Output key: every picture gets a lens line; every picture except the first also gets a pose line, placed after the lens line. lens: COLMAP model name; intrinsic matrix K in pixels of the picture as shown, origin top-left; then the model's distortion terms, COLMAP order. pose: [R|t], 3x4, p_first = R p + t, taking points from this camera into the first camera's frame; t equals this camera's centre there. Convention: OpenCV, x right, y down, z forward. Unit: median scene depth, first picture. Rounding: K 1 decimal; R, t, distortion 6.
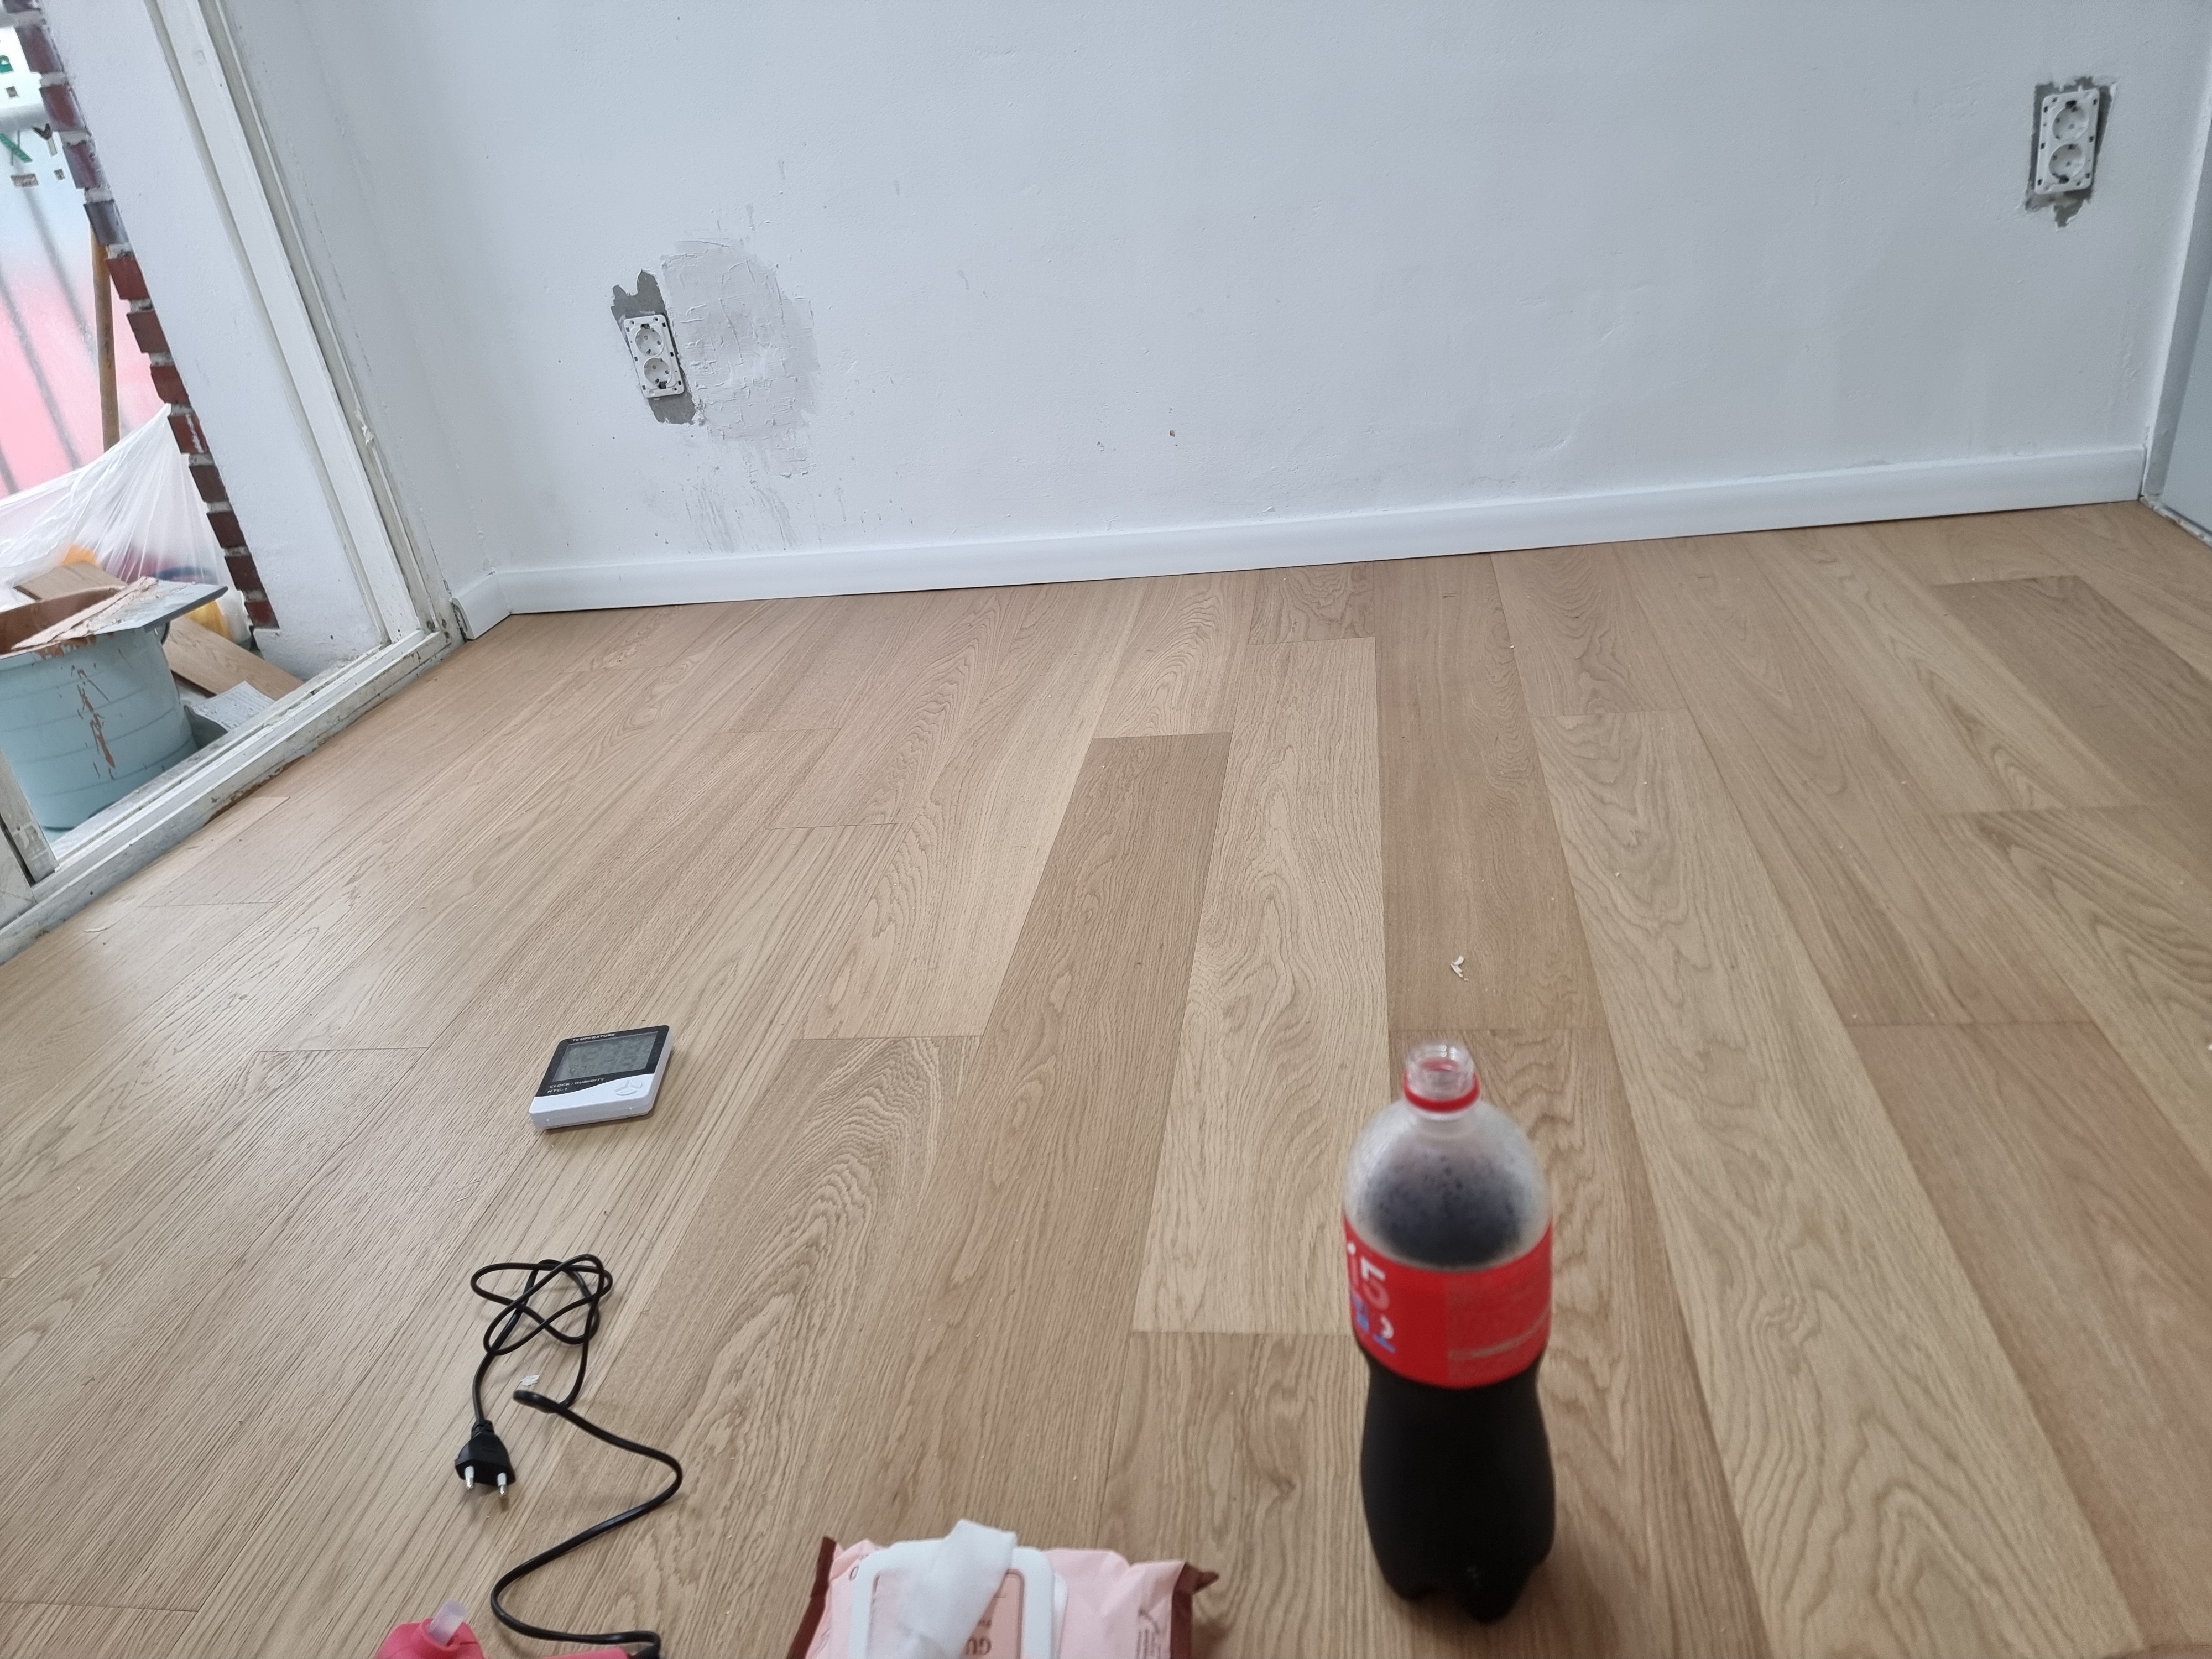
lens RADIAL K [[1514.4, 0, 1106.0], [0, 1514.4, 829.5], [0, 0, 1]] dist [0.074840, -0.067650]
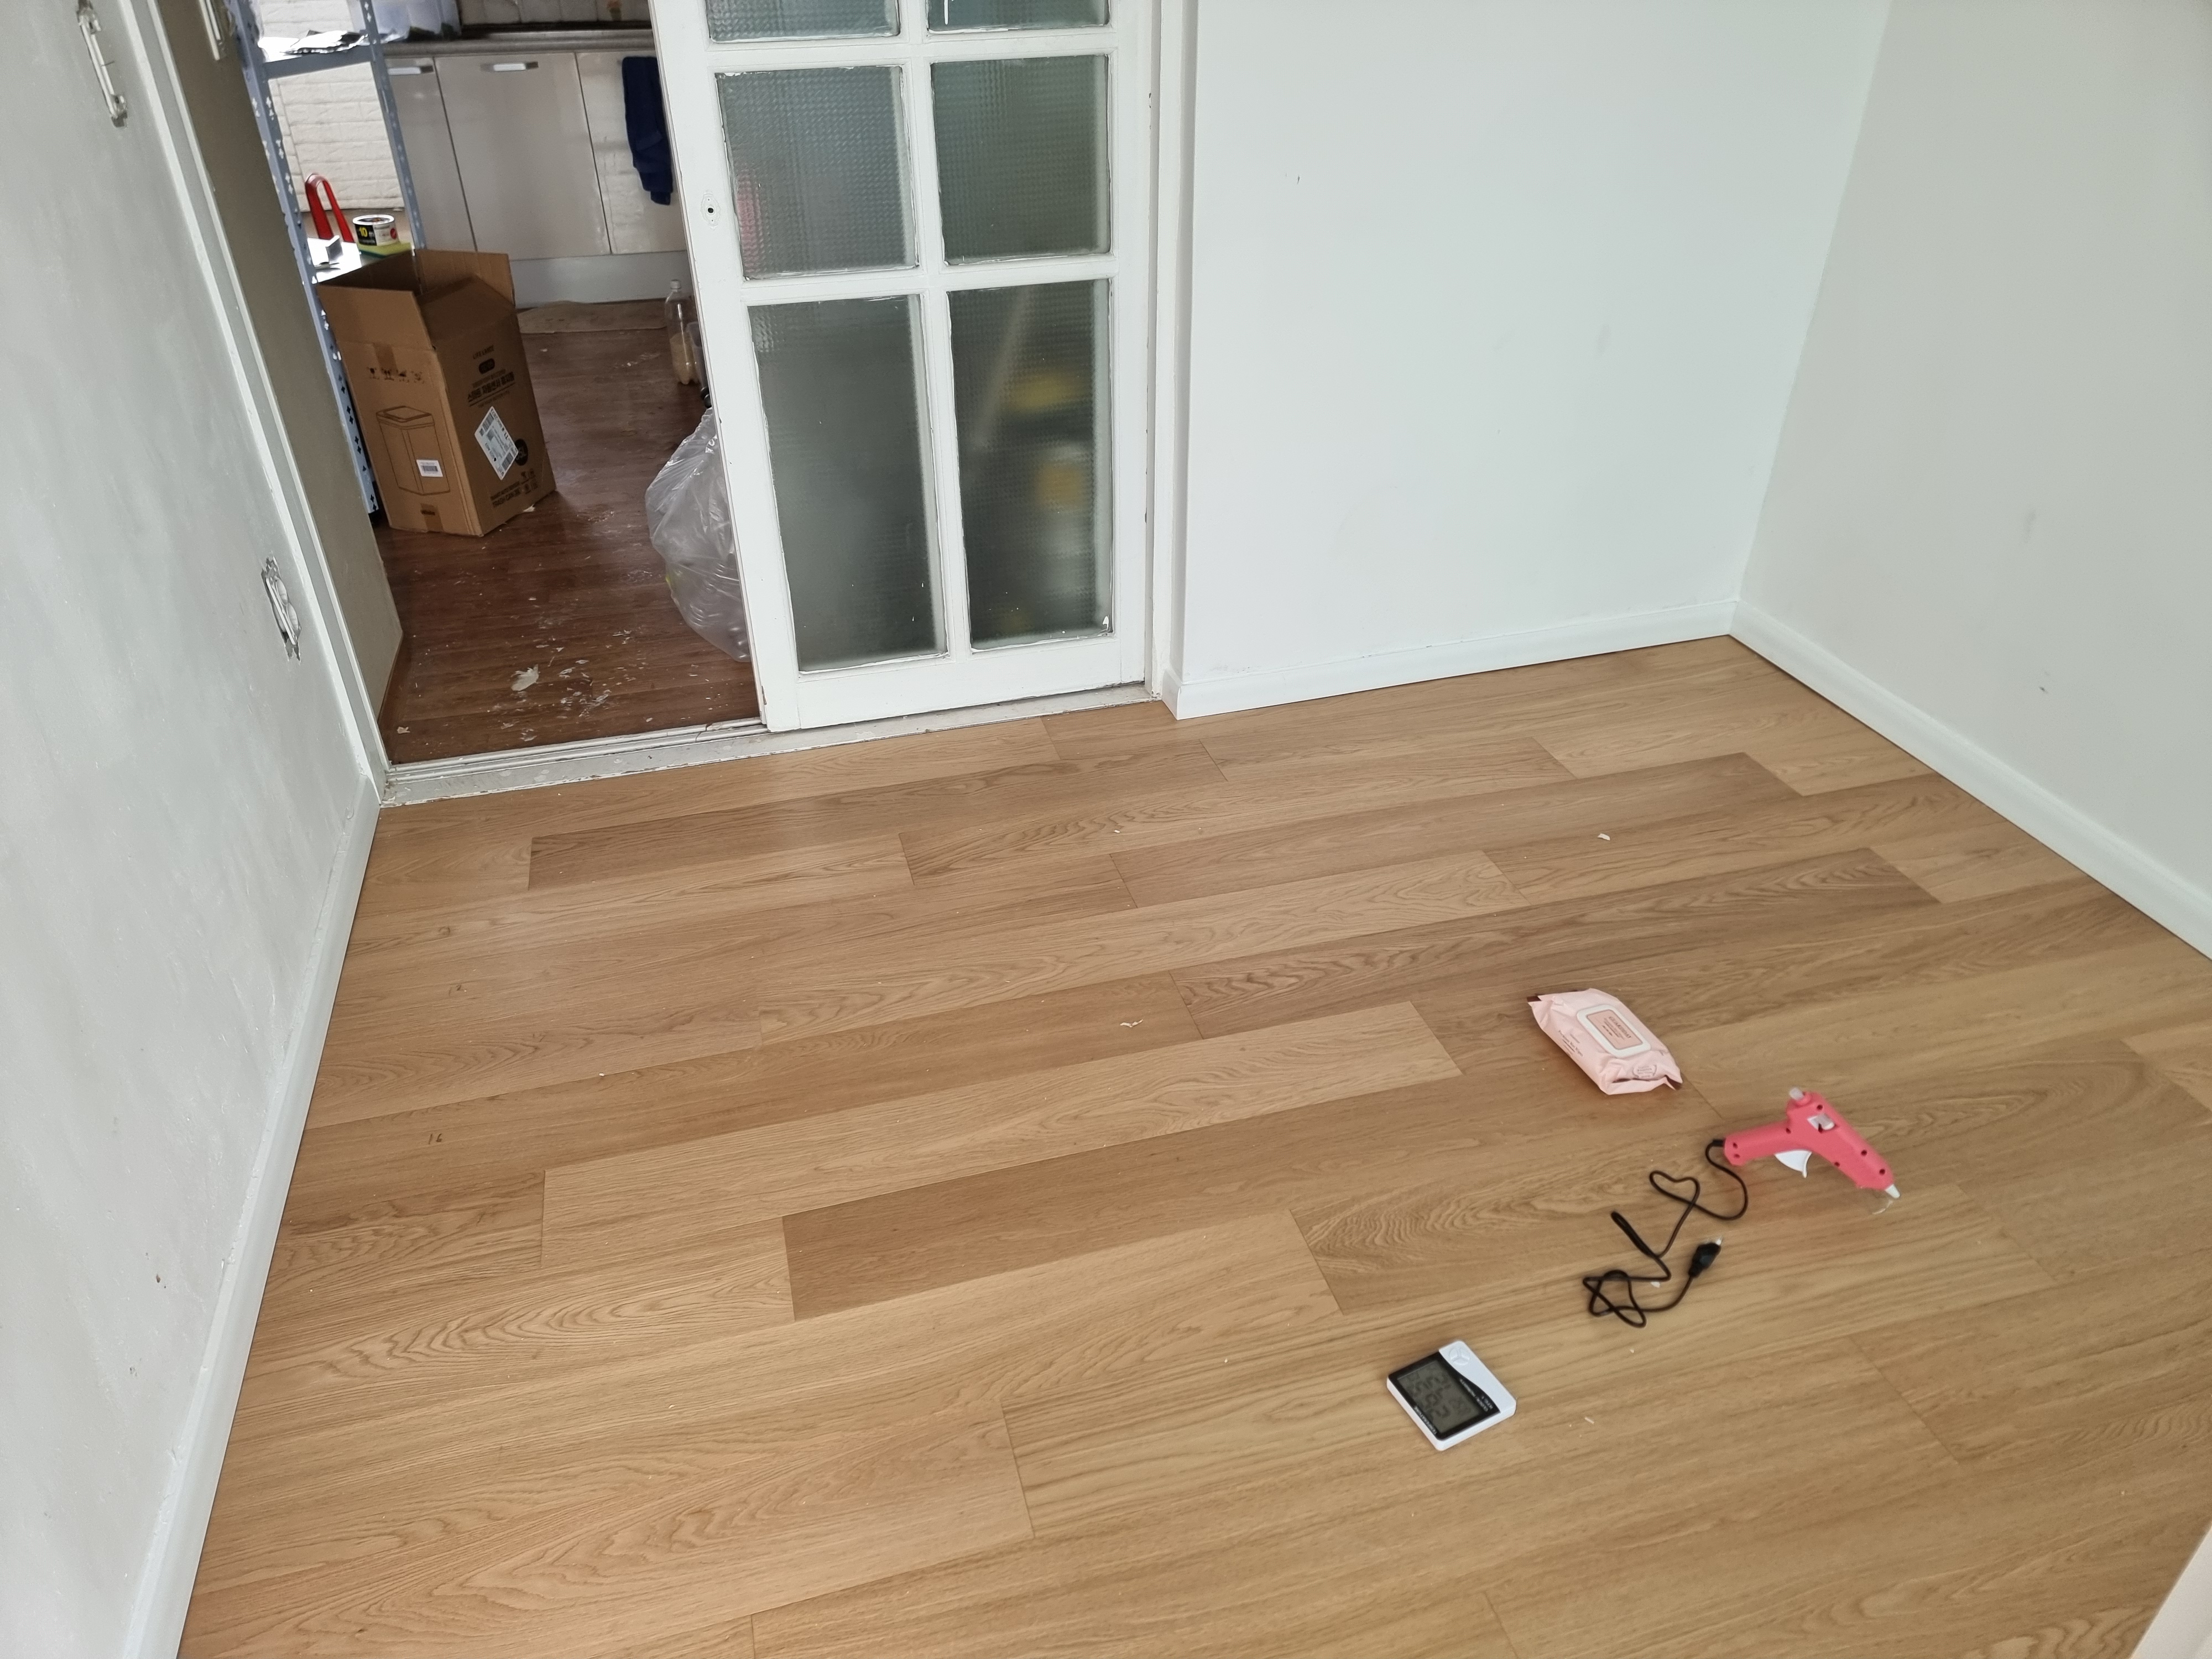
lens RADIAL K [[1514.4, 0, 1106.0], [0, 1514.4, 829.5], [0, 0, 1]] dist [0.074840, -0.067650]
pose [[-0.394586, -0.383009, 0.835228, -1.223237], [0.472903, 0.694706, 0.541983, -1.114749], [-0.787823, 0.608841, -0.092995, 1.162170]]
